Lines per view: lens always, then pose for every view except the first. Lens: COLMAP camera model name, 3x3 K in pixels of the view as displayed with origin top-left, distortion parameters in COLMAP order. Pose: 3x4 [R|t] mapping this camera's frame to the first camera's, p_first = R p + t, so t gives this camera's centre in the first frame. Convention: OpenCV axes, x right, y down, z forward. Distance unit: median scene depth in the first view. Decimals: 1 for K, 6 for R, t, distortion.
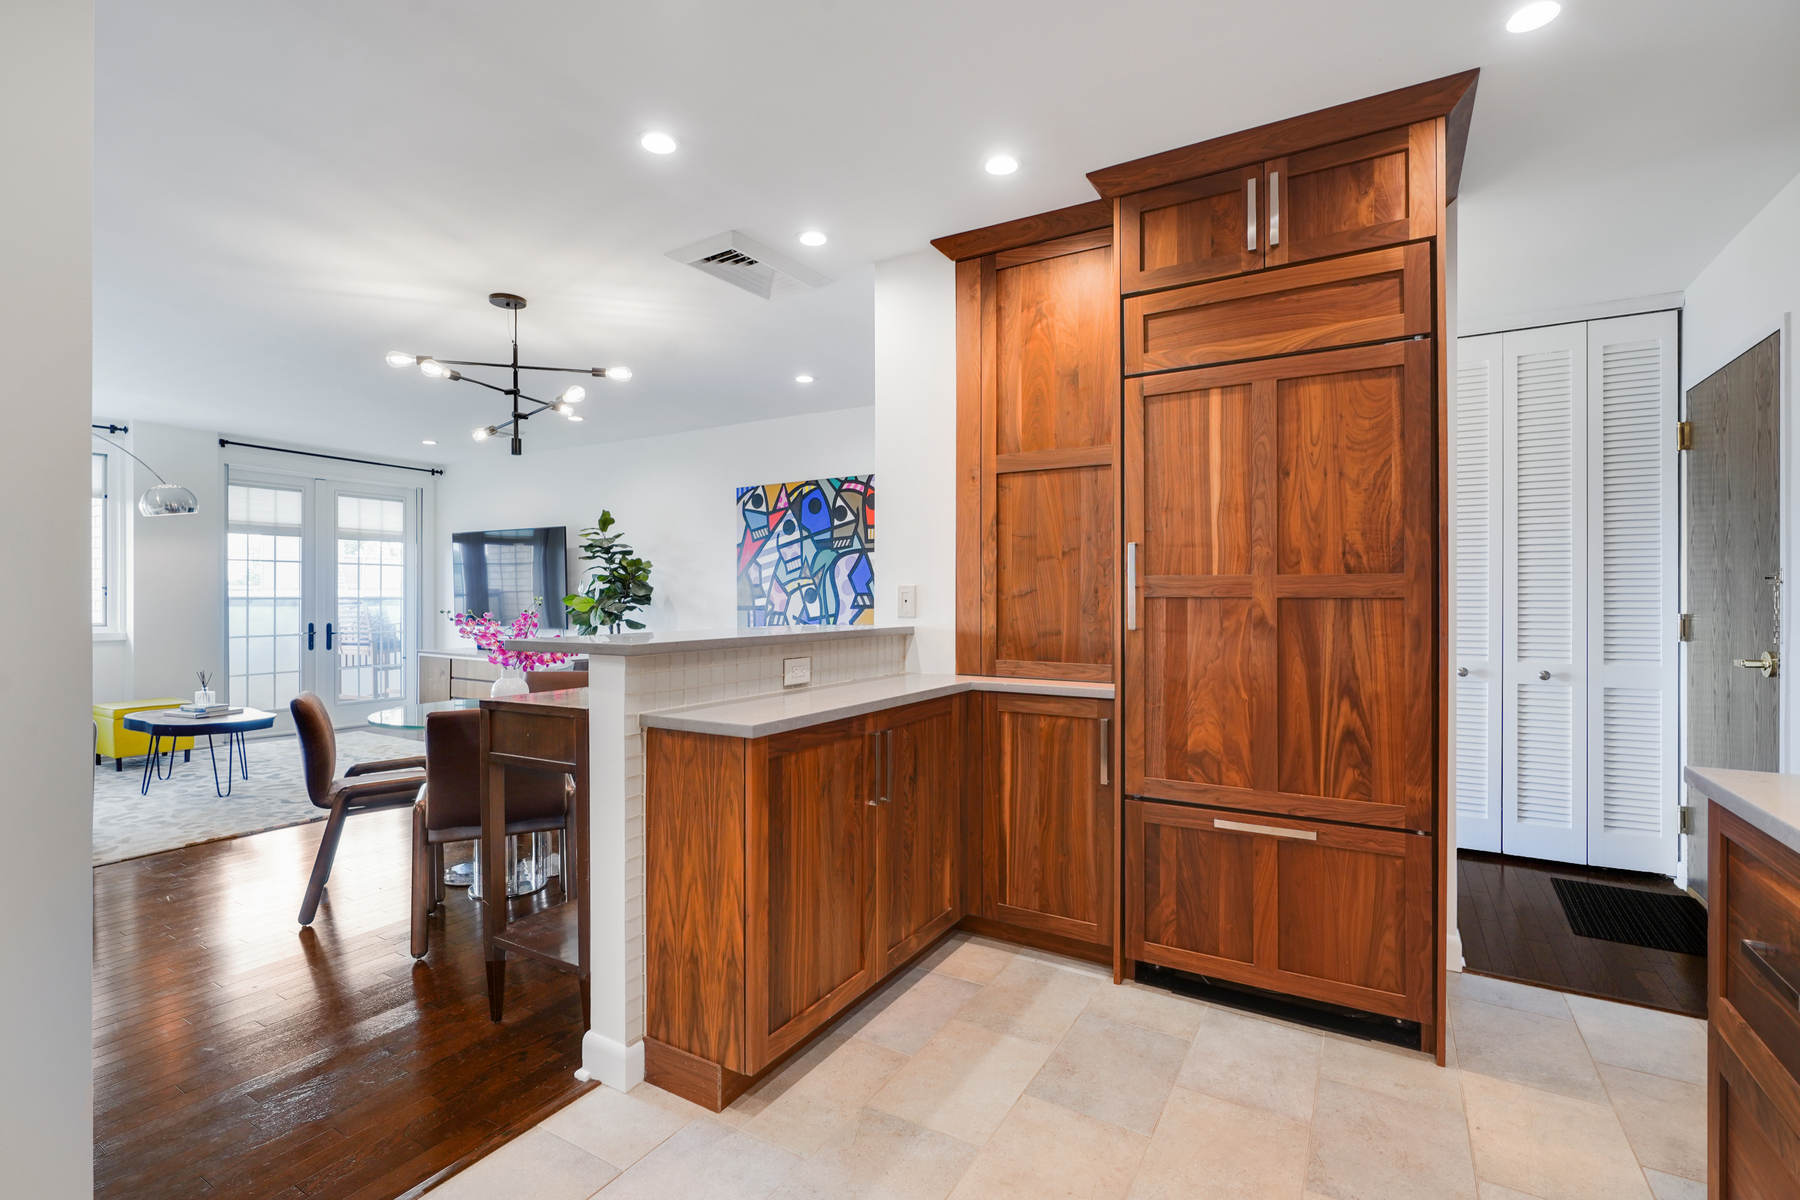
lens RADIAL K [[819.1, 0, 886.0], [0, 819.1, 596.1], [0, 0, 1]] dist [-0.003058, -0.000536]
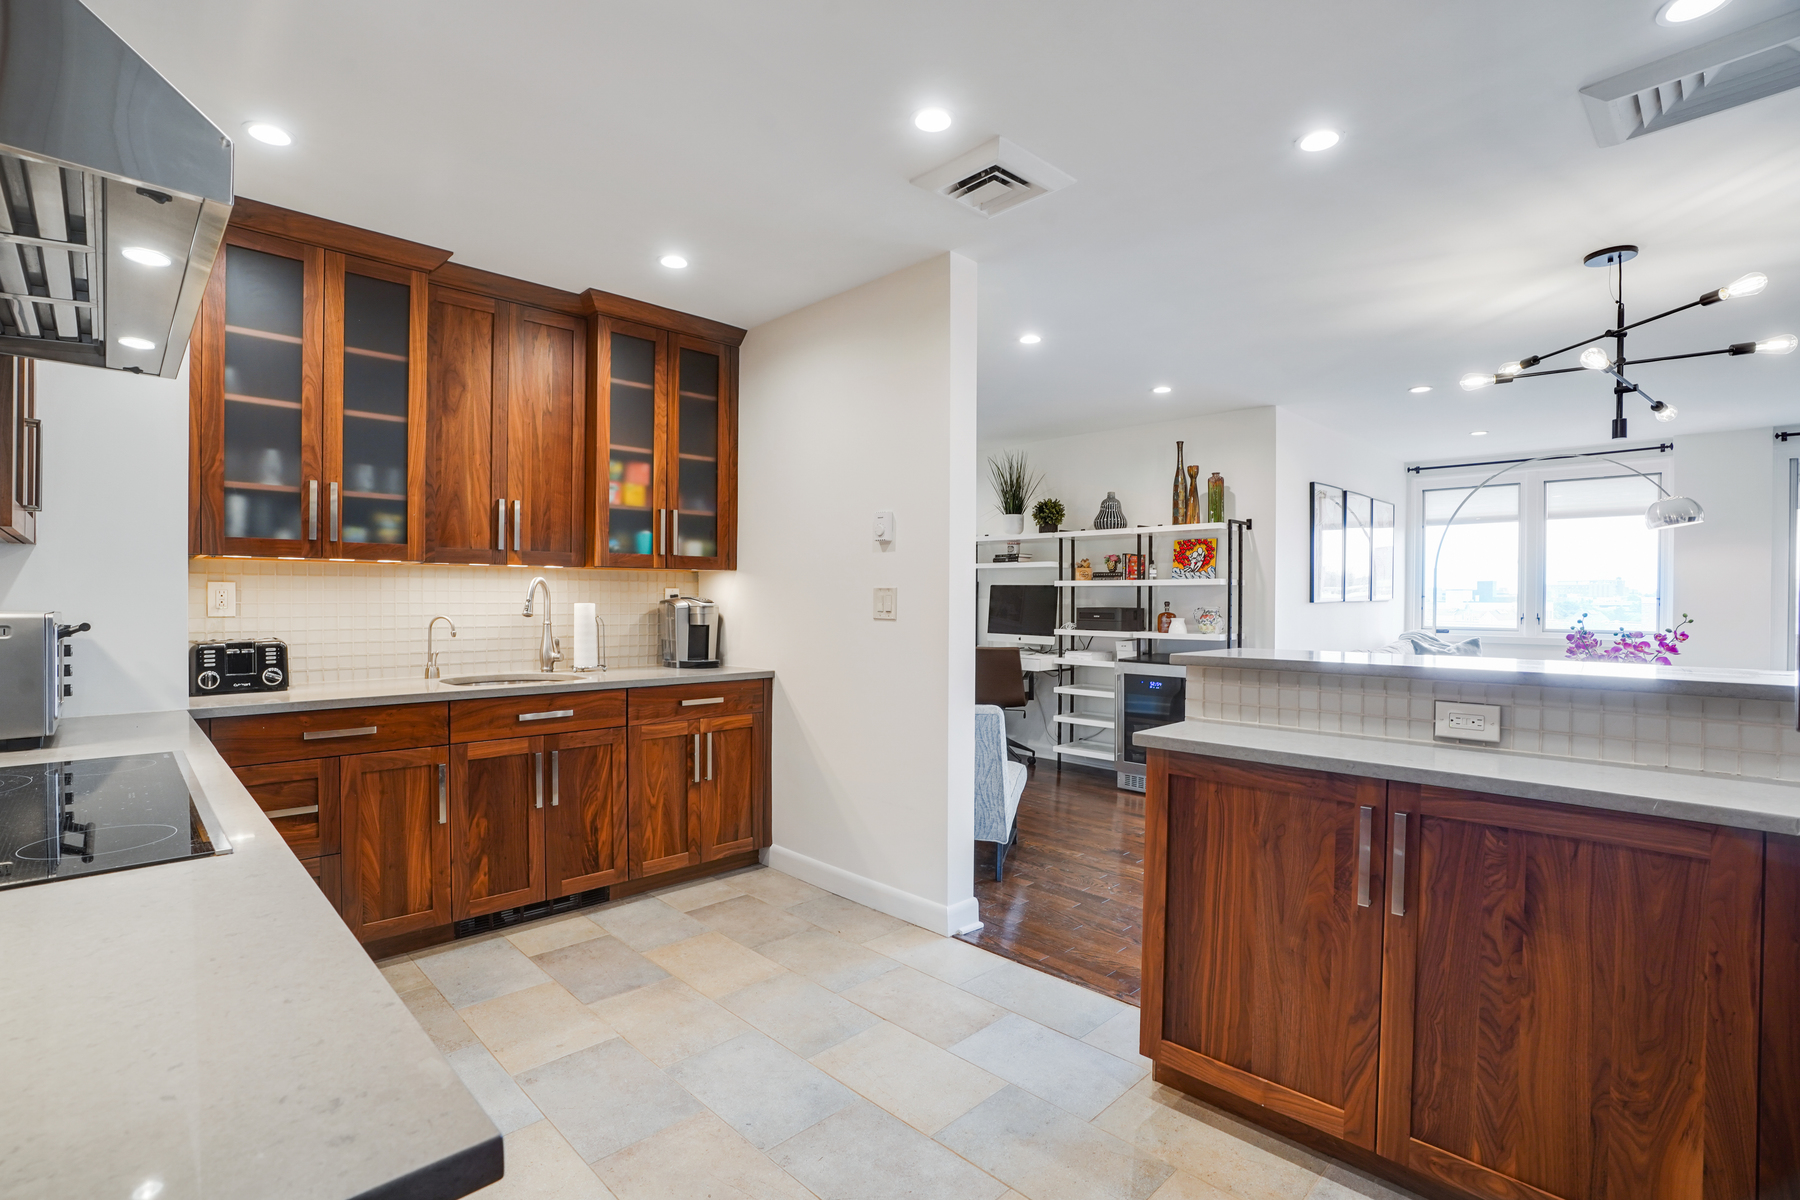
lens RADIAL K [[830.4, 0, 888.1], [0, 830.4, 602.8], [0, 0, 1]] dist [-0.070951, 0.027106]
pose [[-0.248433, 0.004389, -0.968639, 0.306671], [-0.004989, 0.999971, 0.005811, -0.006019], [0.968636, 0.006277, -0.248404, 0.298712]]
